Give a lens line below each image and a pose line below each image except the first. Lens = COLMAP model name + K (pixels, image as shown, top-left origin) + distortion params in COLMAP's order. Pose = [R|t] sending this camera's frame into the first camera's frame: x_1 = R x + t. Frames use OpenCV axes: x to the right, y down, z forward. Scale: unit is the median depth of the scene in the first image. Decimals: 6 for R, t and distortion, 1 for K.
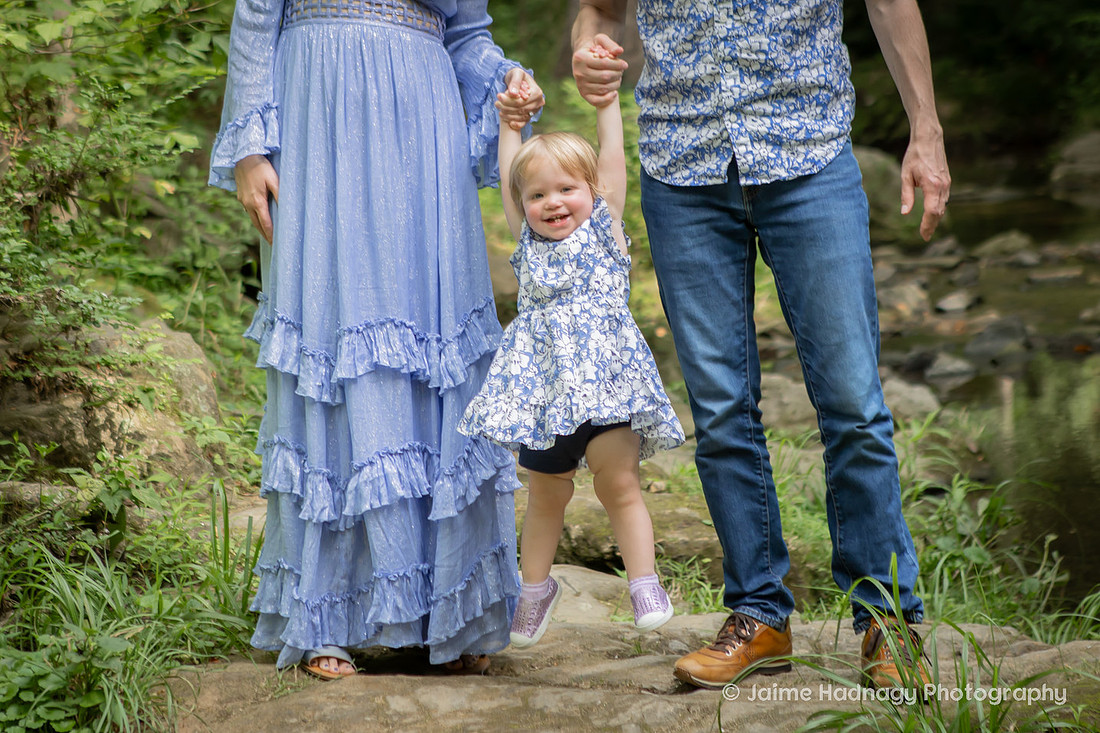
lens RADIAL K [[3069.0, 0, 536.0], [0, 3069.0, 209.2], [0, 0, 1]] dist [0.202370, 0.000000]
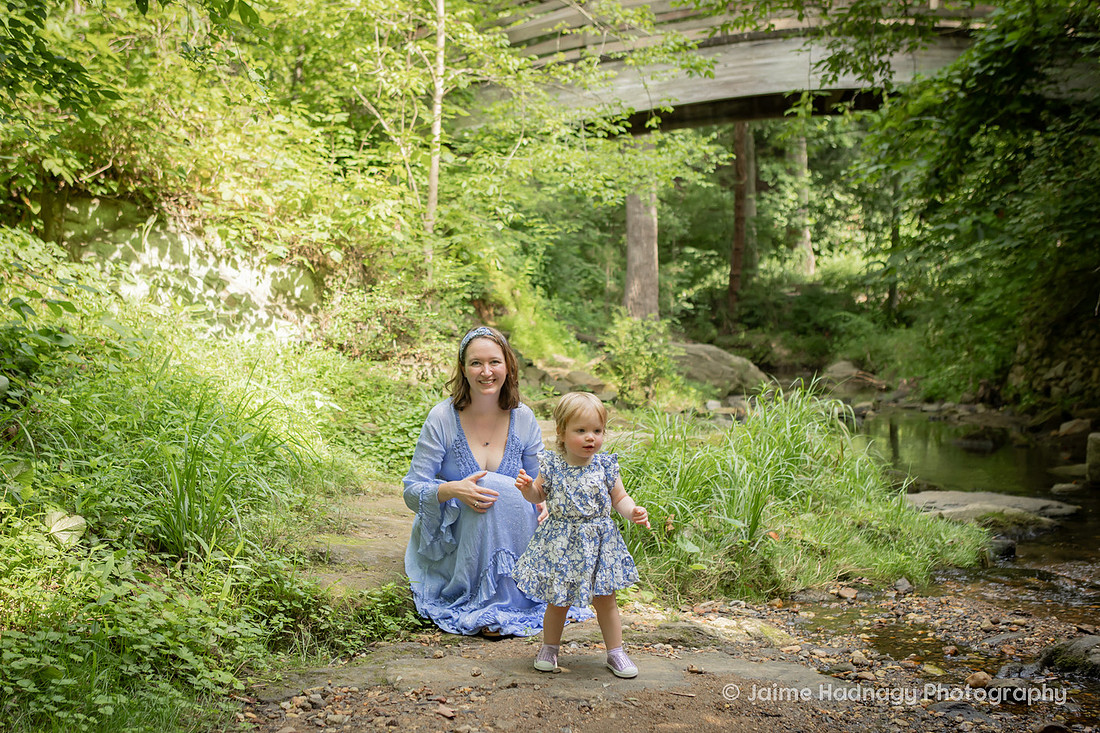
lens RADIAL K [[1412.5, 0, 502.5], [0, 1412.5, 403.8], [0, 0, 1]] dist [-0.046714, 0.000000]
pose [[0.994620, 0.056496, -0.086829, 0.057756], [-0.056949, 0.998373, -0.002740, 0.103235], [0.086533, 0.007670, 0.996219, -0.461949]]
